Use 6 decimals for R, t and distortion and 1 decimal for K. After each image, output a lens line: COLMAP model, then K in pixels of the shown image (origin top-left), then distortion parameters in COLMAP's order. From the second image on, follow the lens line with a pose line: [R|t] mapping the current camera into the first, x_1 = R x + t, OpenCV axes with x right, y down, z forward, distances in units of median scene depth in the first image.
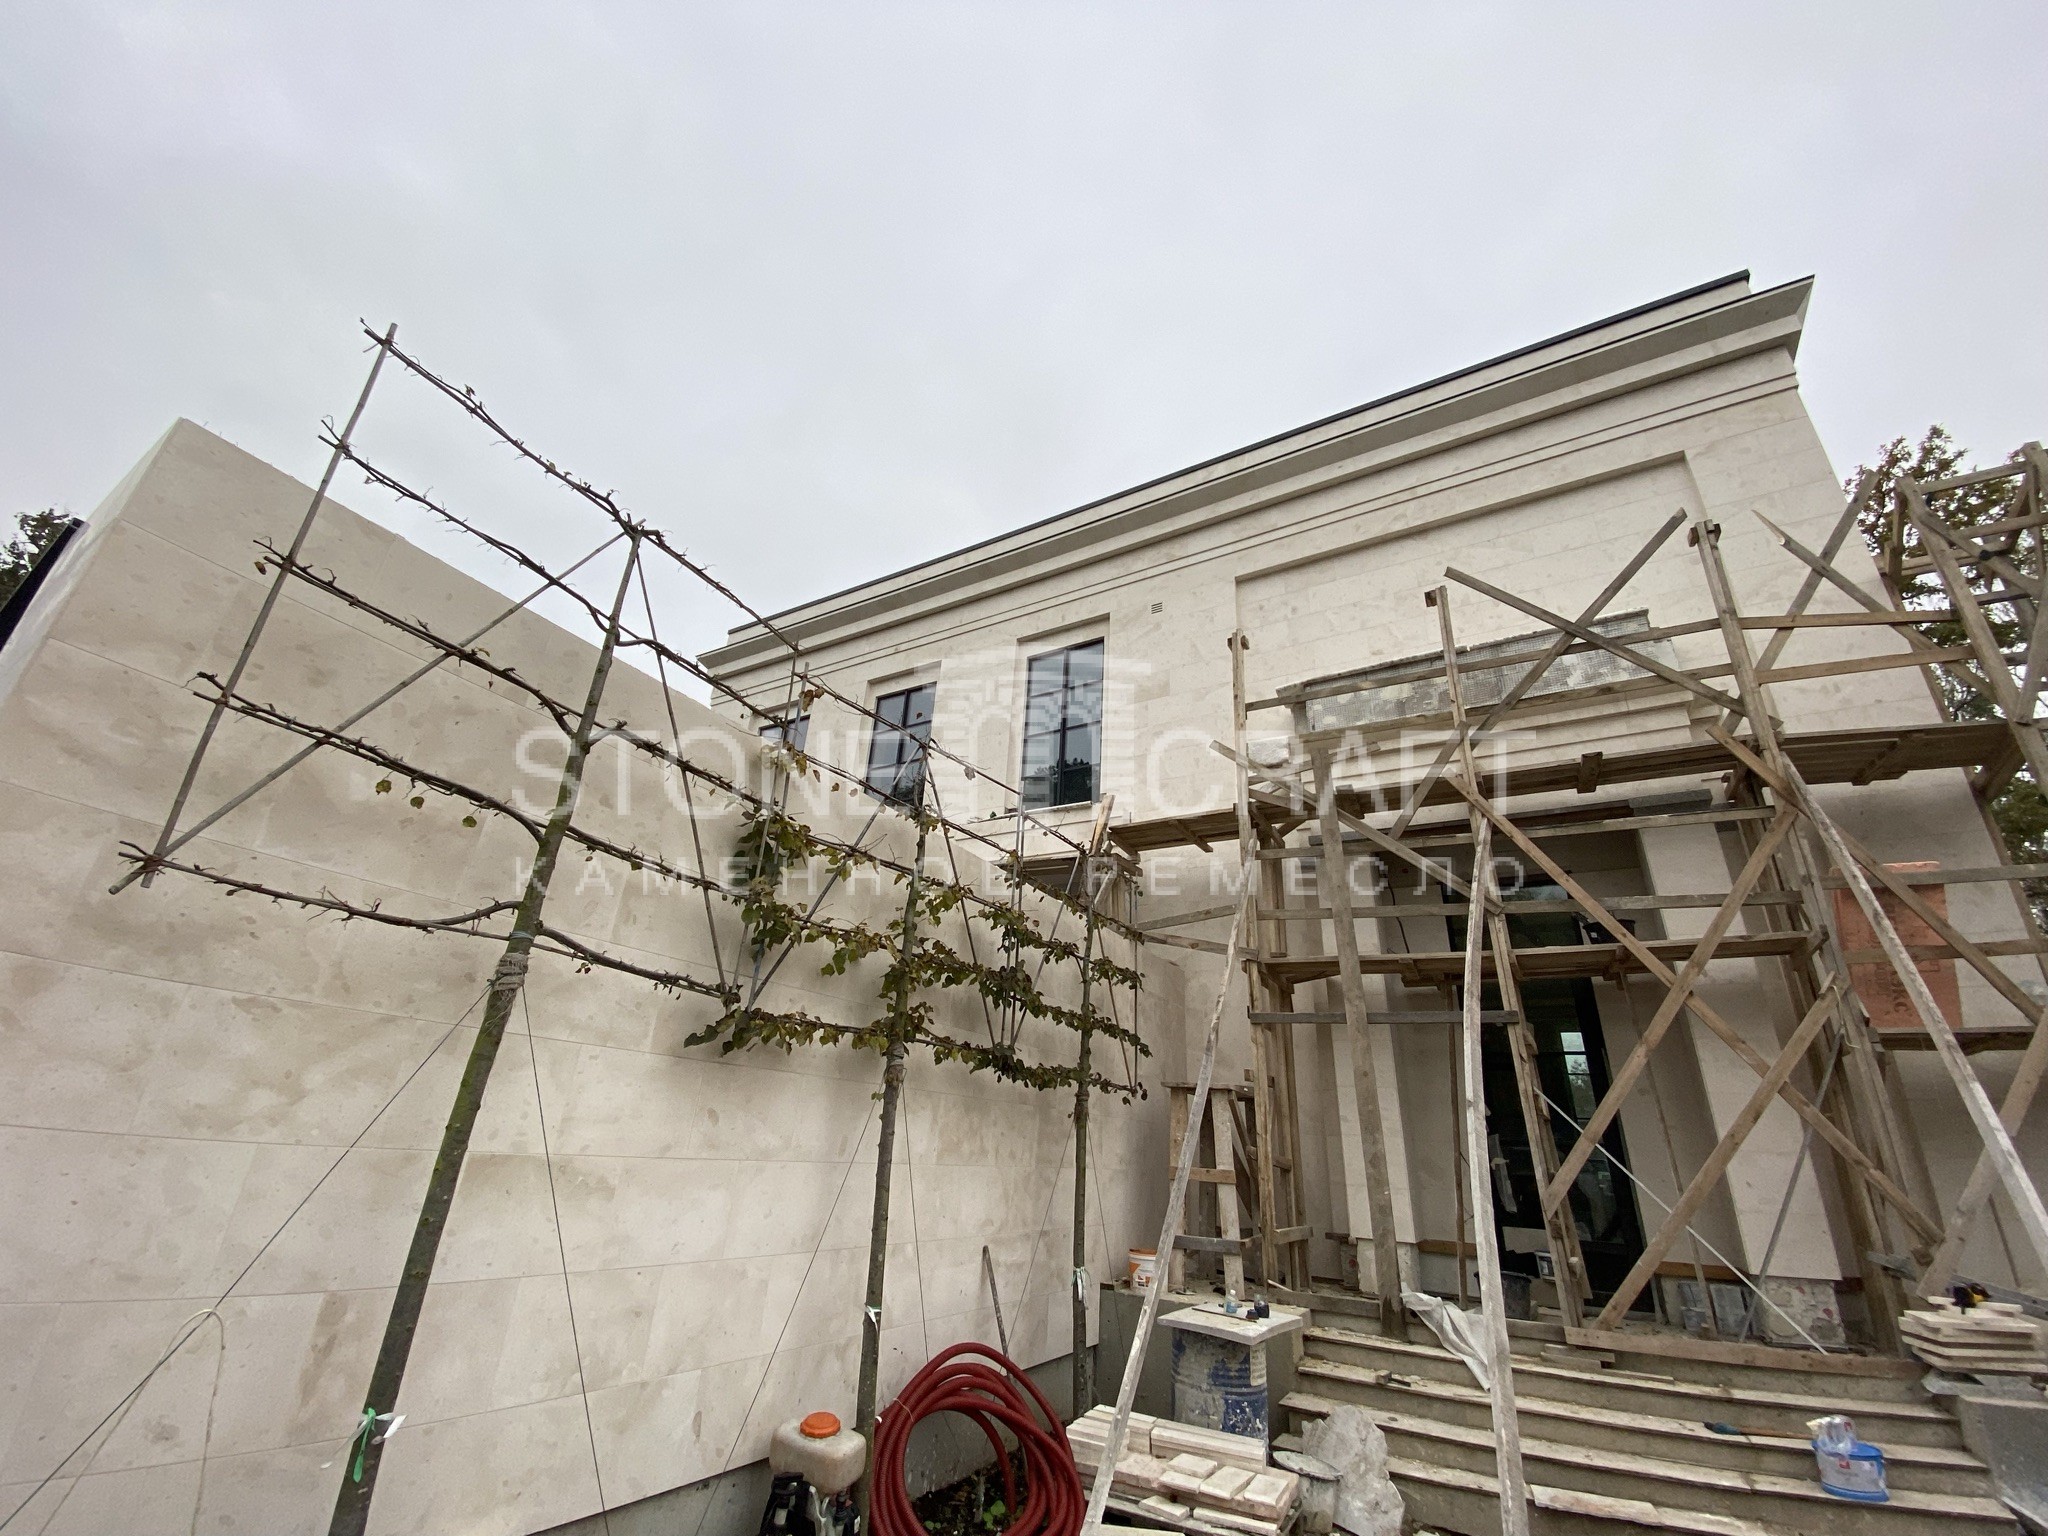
lens RADIAL K [[826.7, 0, 1007.6], [0, 826.7, 765.0], [0, 0, 1]] dist [0.002283, -0.011841]
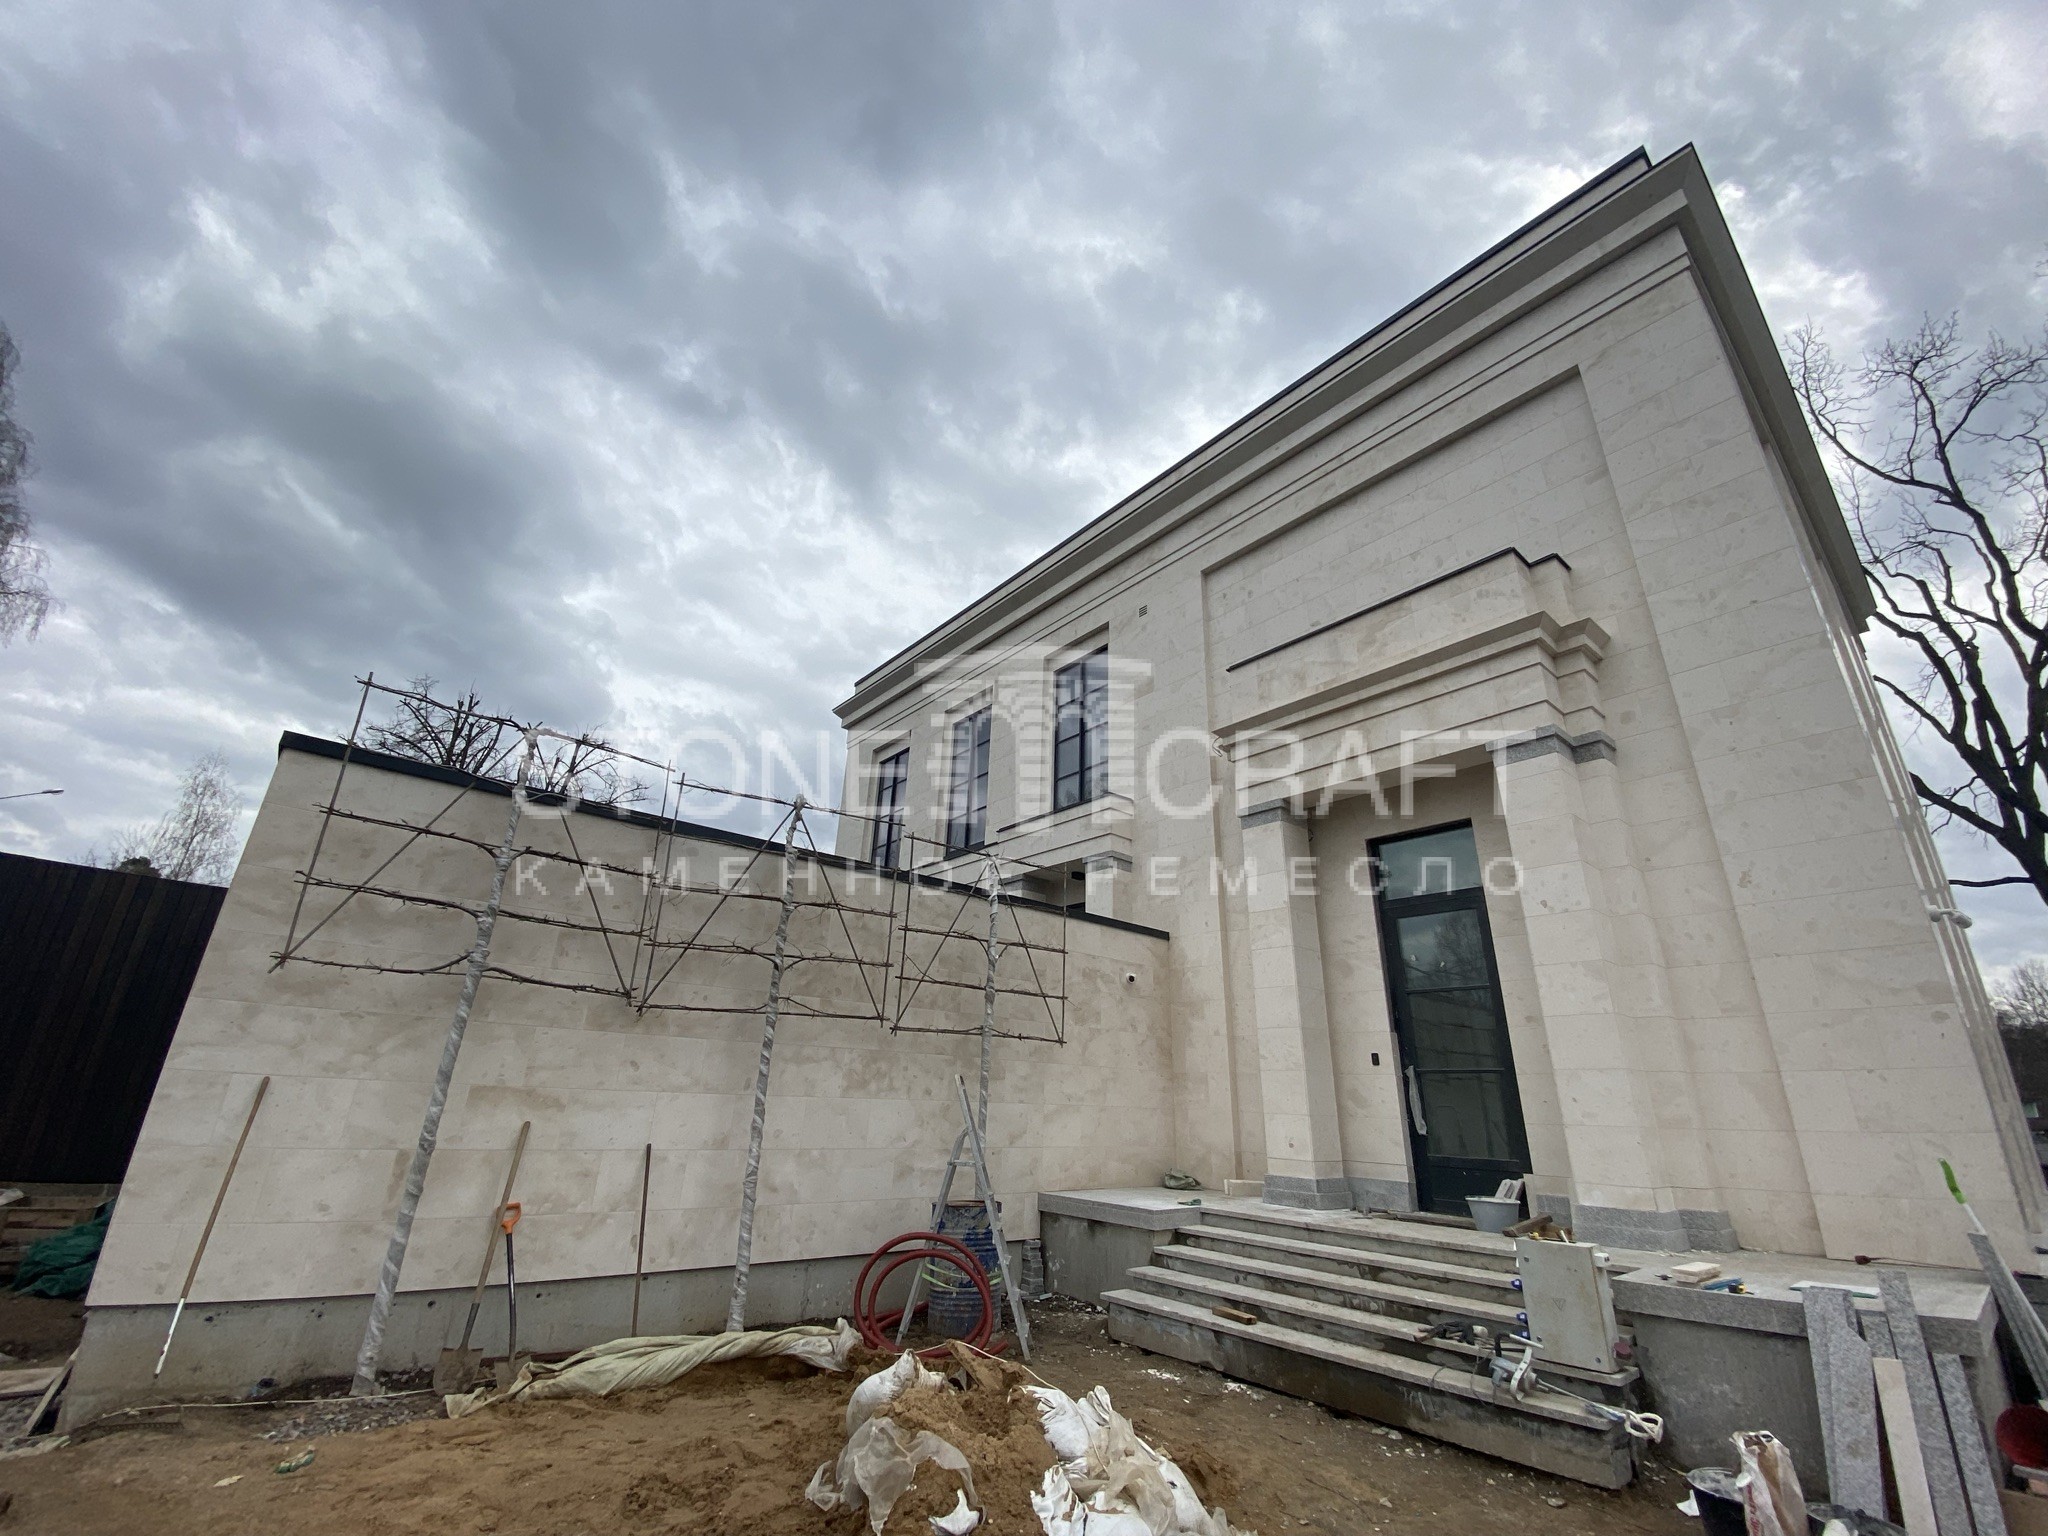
lens RADIAL K [[836.0, 0, 1015.5], [0, 836.0, 758.9], [0, 0, 1]] dist [0.020397, -0.020270]
pose [[0.944506, -0.153163, -0.290603, 0.825723], [0.158936, 0.987282, -0.003784, -0.048495], [0.287487, -0.042614, 0.956836, -0.323744]]
